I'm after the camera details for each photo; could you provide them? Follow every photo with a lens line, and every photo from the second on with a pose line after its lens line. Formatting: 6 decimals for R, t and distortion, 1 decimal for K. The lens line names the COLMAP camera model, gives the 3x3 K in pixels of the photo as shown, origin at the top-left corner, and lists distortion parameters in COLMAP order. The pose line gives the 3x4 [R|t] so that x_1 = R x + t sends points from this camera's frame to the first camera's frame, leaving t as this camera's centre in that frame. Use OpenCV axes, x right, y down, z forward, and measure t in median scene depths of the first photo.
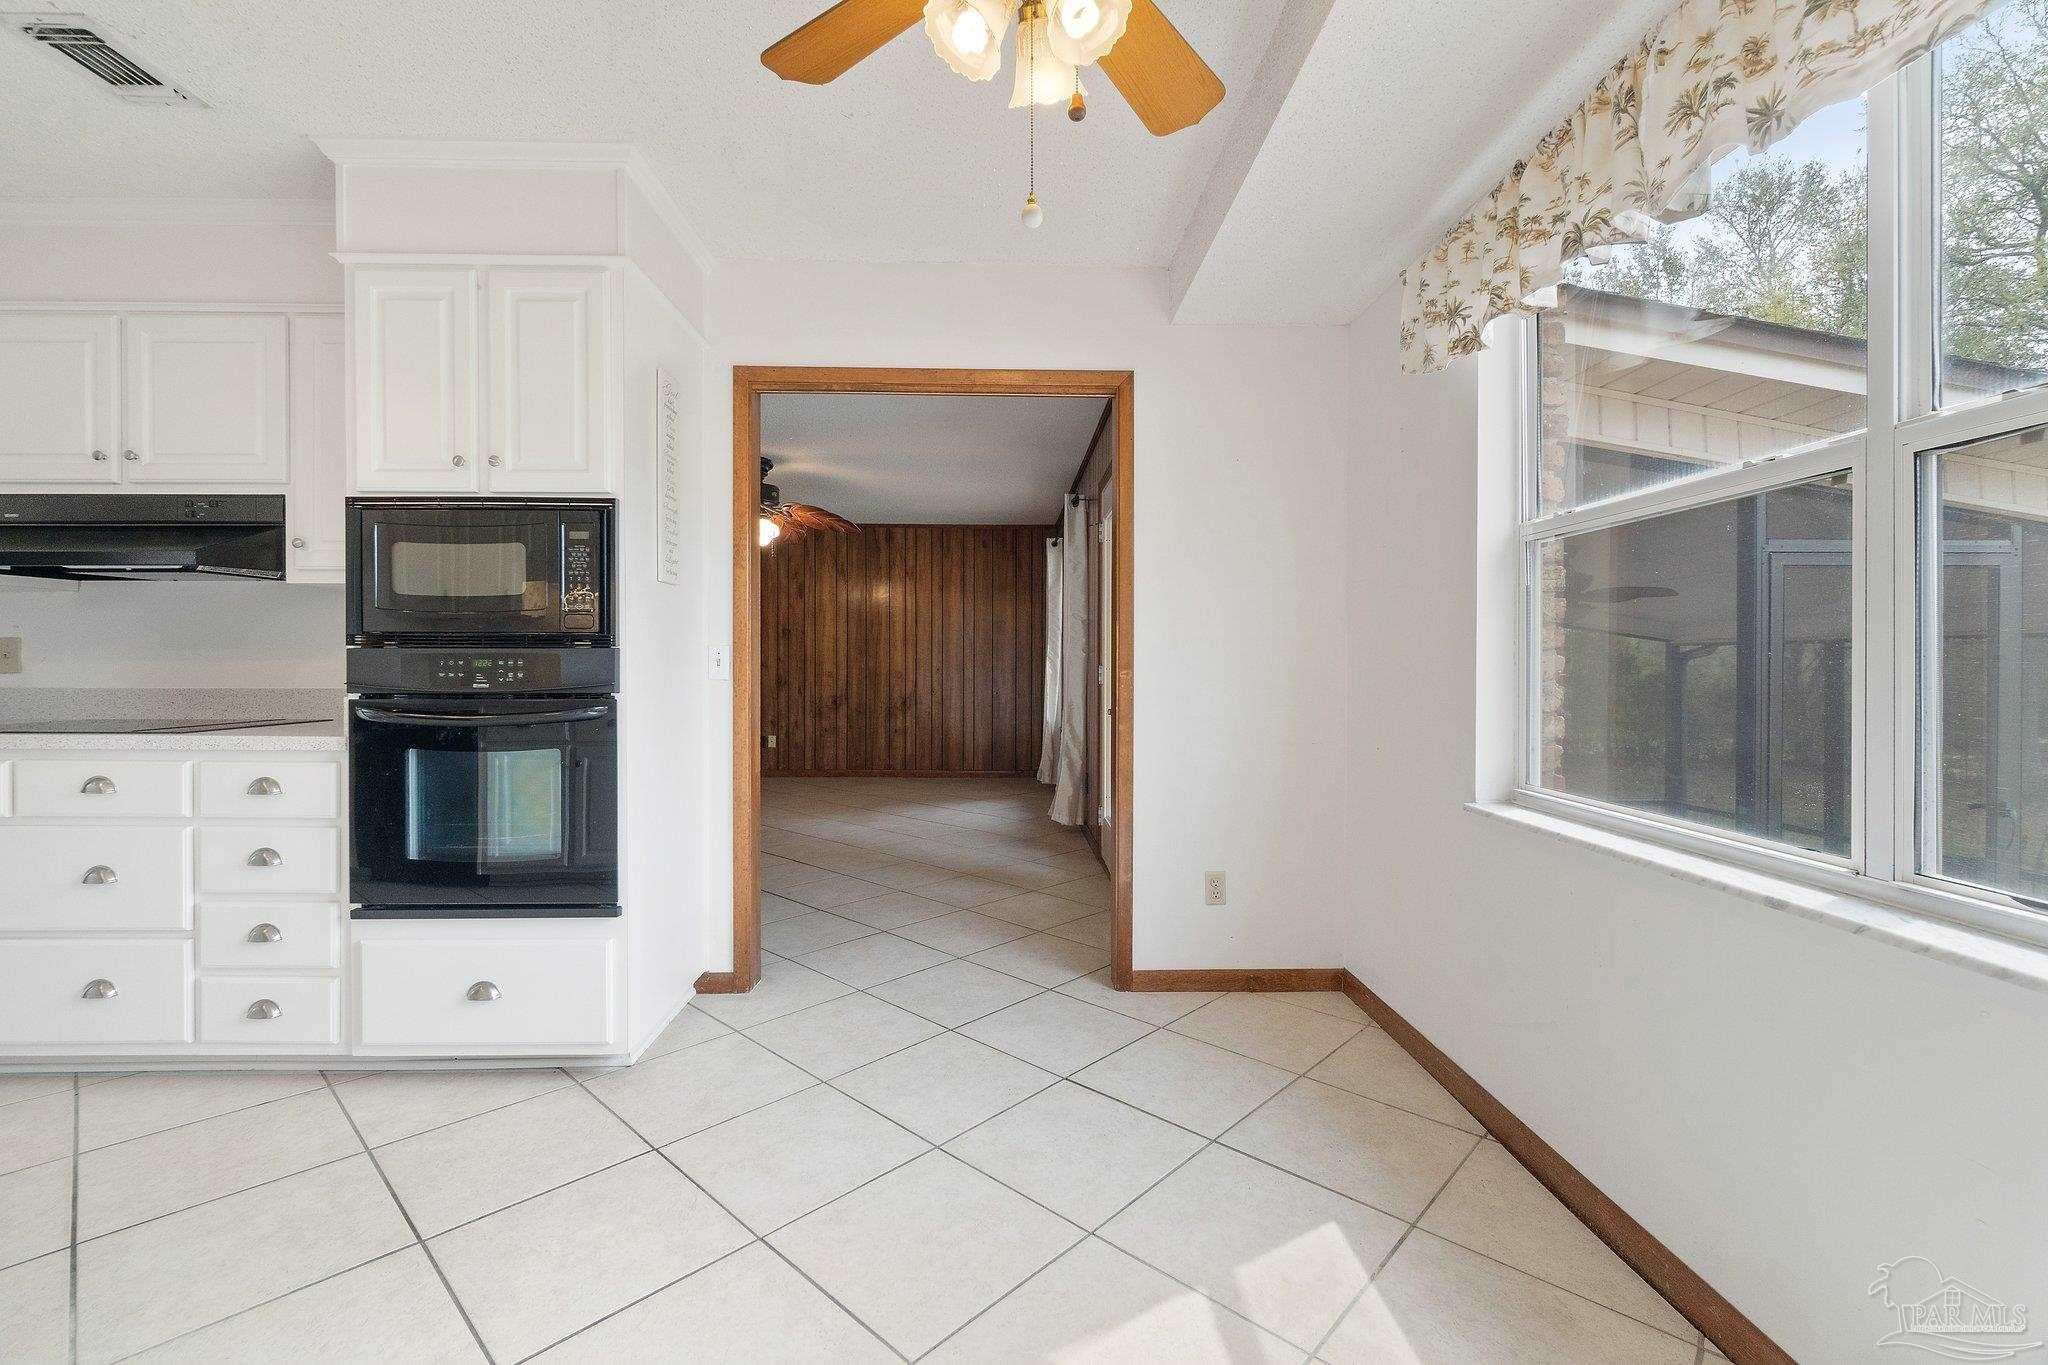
lens RADIAL K [[881.2, 0, 1023.0], [0, 881.2, 671.3], [0, 0, 1]] dist [-0.003199, -0.000357]
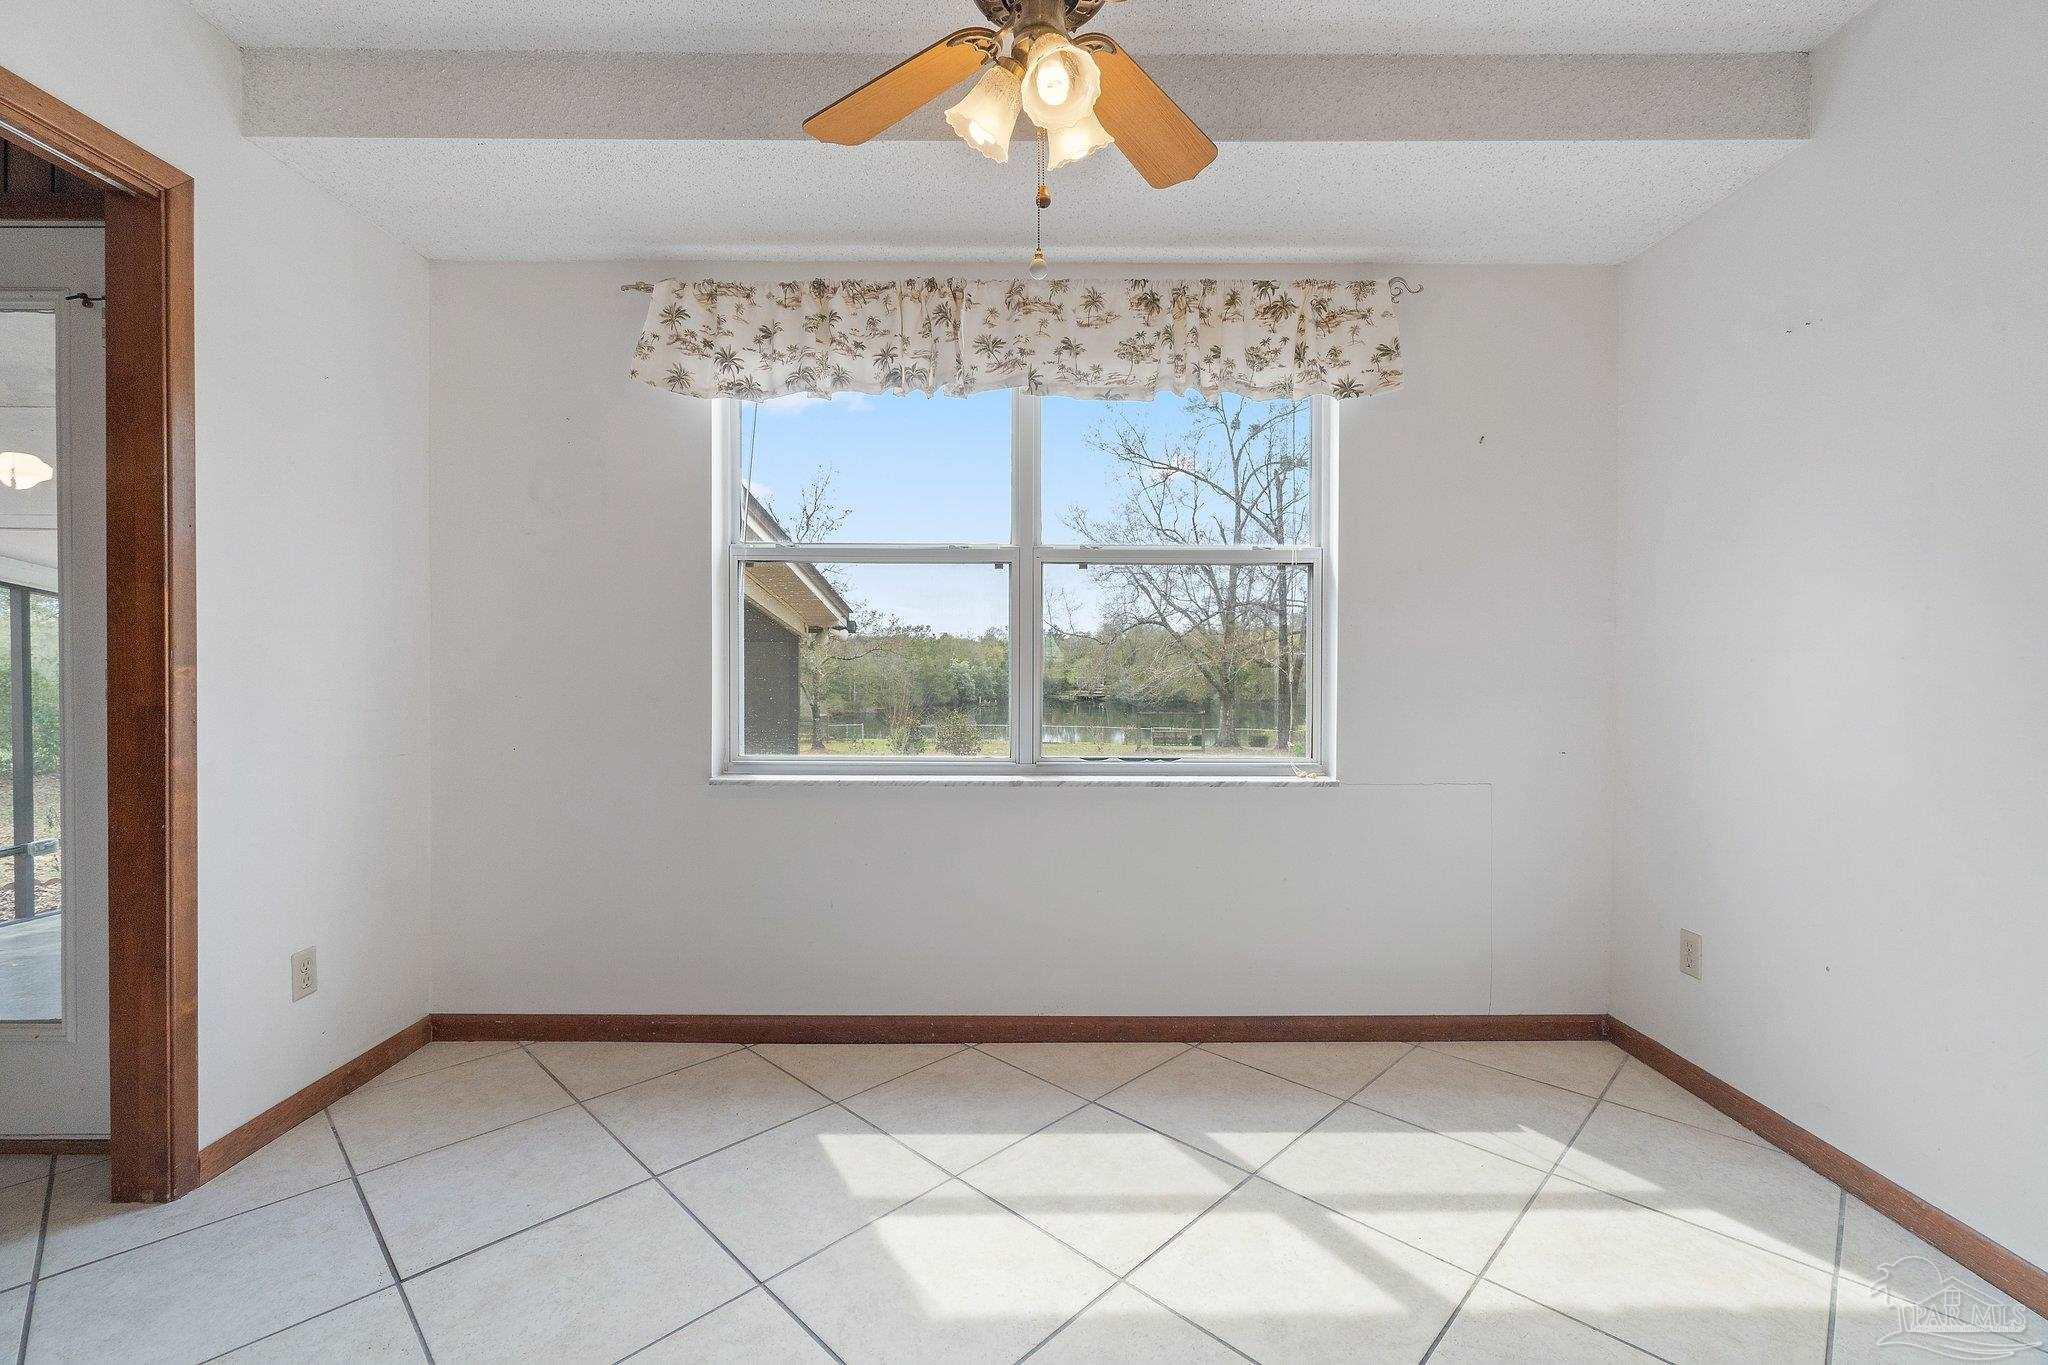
lens RADIAL K [[881.2, 0, 1020.1], [0, 881.2, 676.4], [0, 0, 1]] dist [-0.003199, -0.000357]
pose [[0.029468, -0.023420, 0.999291, -0.680358], [0.002825, 0.999723, 0.023347, -0.012368], [-0.999562, 0.002135, 0.029526, 0.587273]]
